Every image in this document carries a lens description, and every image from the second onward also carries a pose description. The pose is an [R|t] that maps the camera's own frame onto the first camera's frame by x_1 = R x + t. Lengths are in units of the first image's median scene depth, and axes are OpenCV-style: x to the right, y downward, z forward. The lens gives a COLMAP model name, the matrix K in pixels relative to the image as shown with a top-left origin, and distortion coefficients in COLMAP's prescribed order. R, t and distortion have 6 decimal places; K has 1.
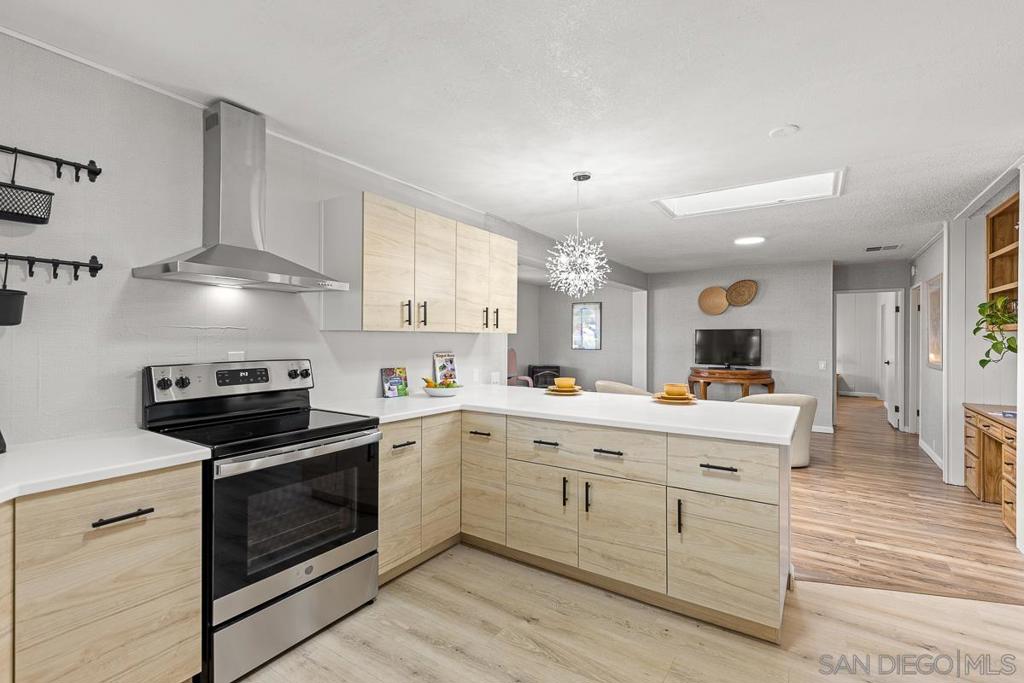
lens RADIAL K [[462.1, 0, 511.8], [0, 462.1, 339.9], [0, 0, 1]] dist [0.004349, -0.000210]
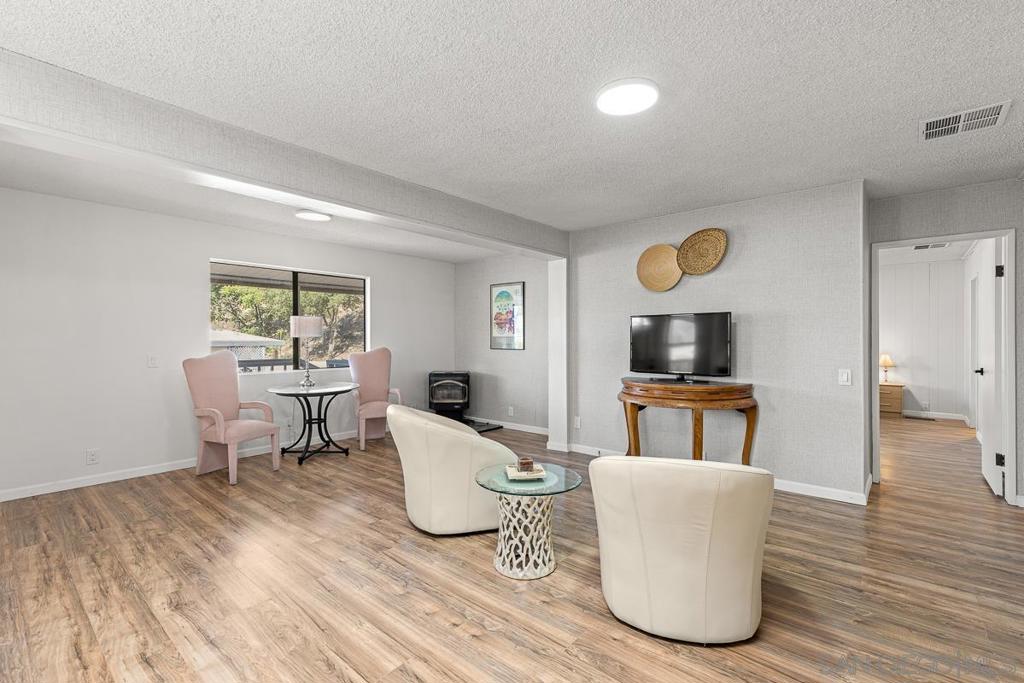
lens RADIAL K [[462.1, 0, 512.1], [0, 462.1, 341.4], [0, 0, 1]] dist [0.004349, -0.000210]
pose [[0.993345, -0.006548, -0.114992, 0.322056], [0.006371, 0.999978, -0.001912, 0.011405], [0.115002, 0.001166, 0.993365, 0.388639]]
